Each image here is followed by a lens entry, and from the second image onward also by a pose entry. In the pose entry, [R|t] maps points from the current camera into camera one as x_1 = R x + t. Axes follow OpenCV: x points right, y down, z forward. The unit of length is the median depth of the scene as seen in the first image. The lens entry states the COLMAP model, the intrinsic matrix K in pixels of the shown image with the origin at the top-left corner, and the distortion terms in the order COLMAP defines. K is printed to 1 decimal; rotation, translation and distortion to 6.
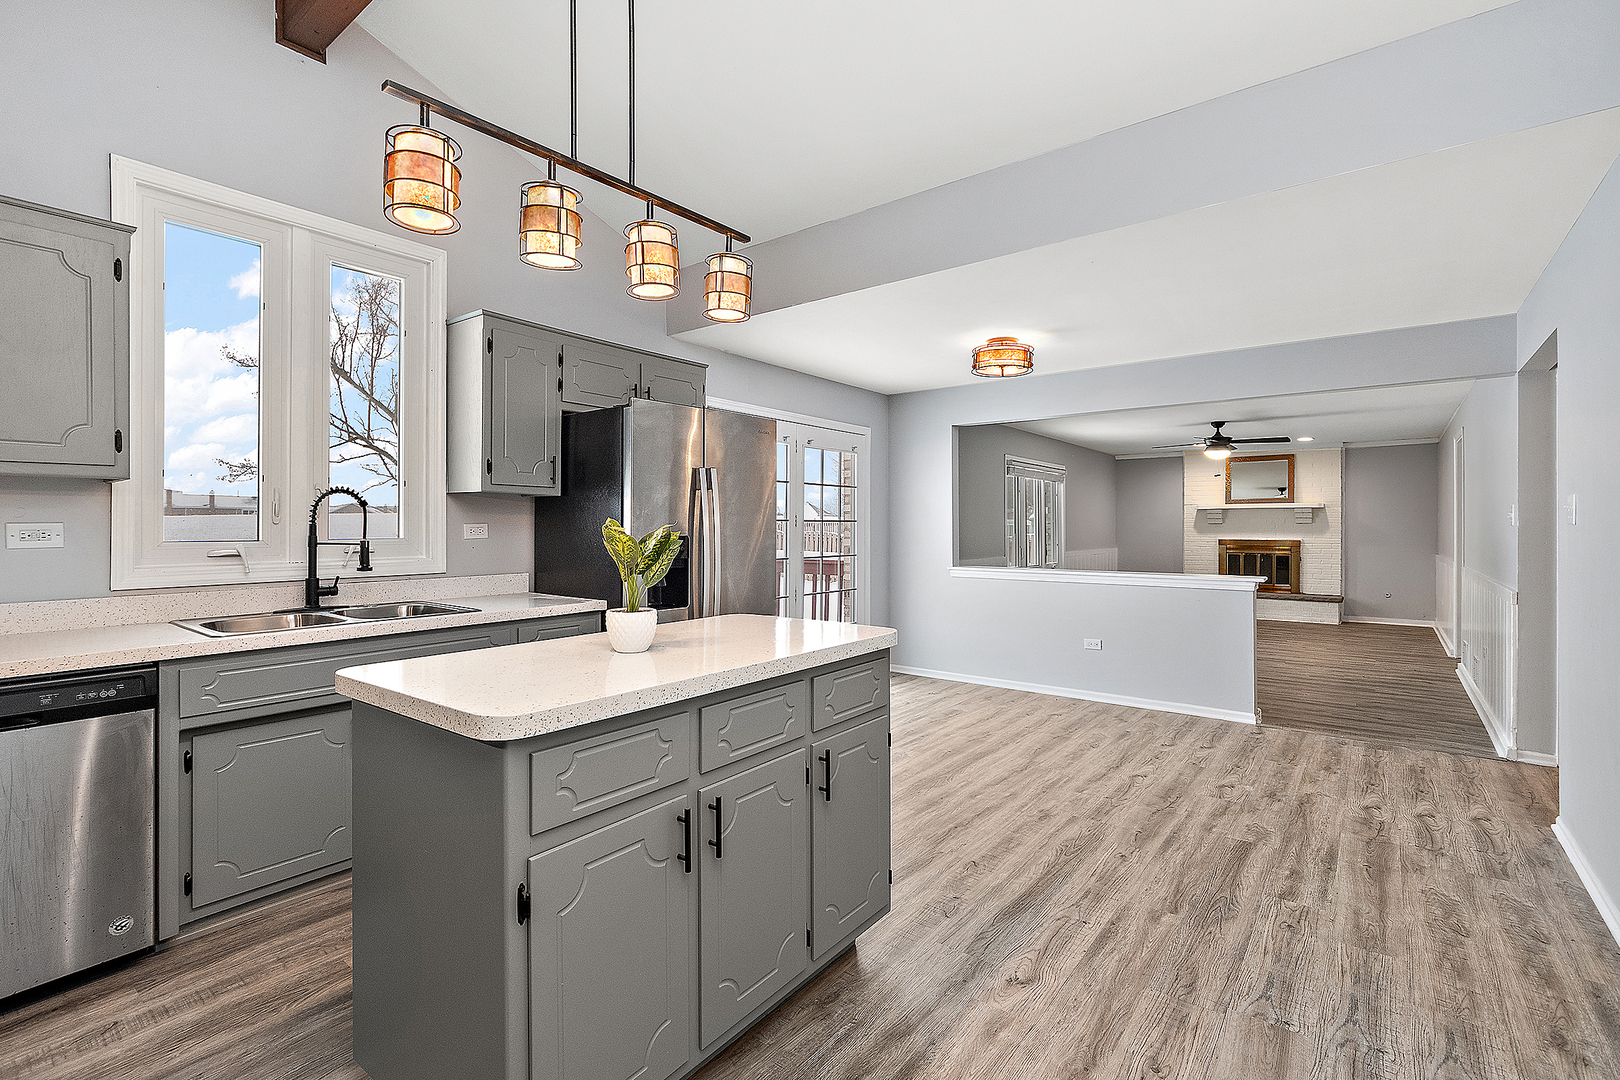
lens RADIAL K [[730.2, 0, 802.6], [0, 730.2, 529.7], [0, 0, 1]] dist [-0.002410, 0.003045]
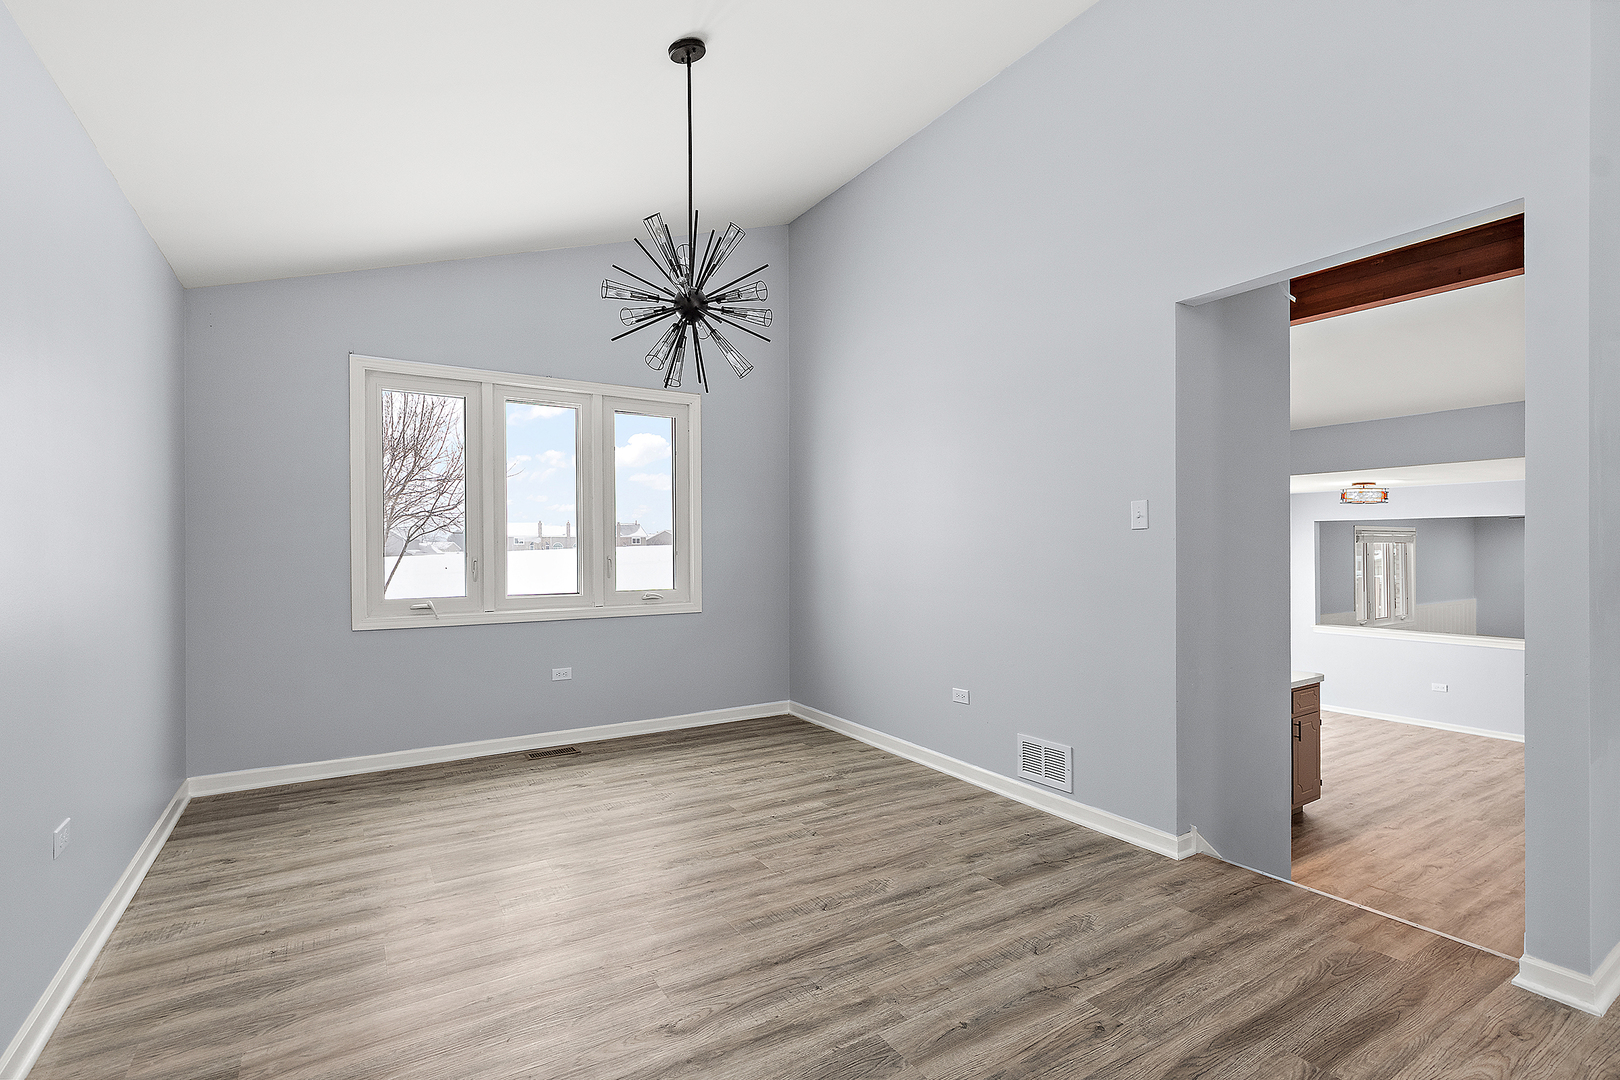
lens RADIAL K [[730.2, 0, 812.6], [0, 730.2, 551.8], [0, 0, 1]] dist [-0.002410, 0.003045]
pose [[0.940591, -0.000914, -0.339541, -0.164809], [0.001352, 0.999999, 0.001054, -0.069035], [0.339539, -0.001450, 0.940591, -0.463946]]
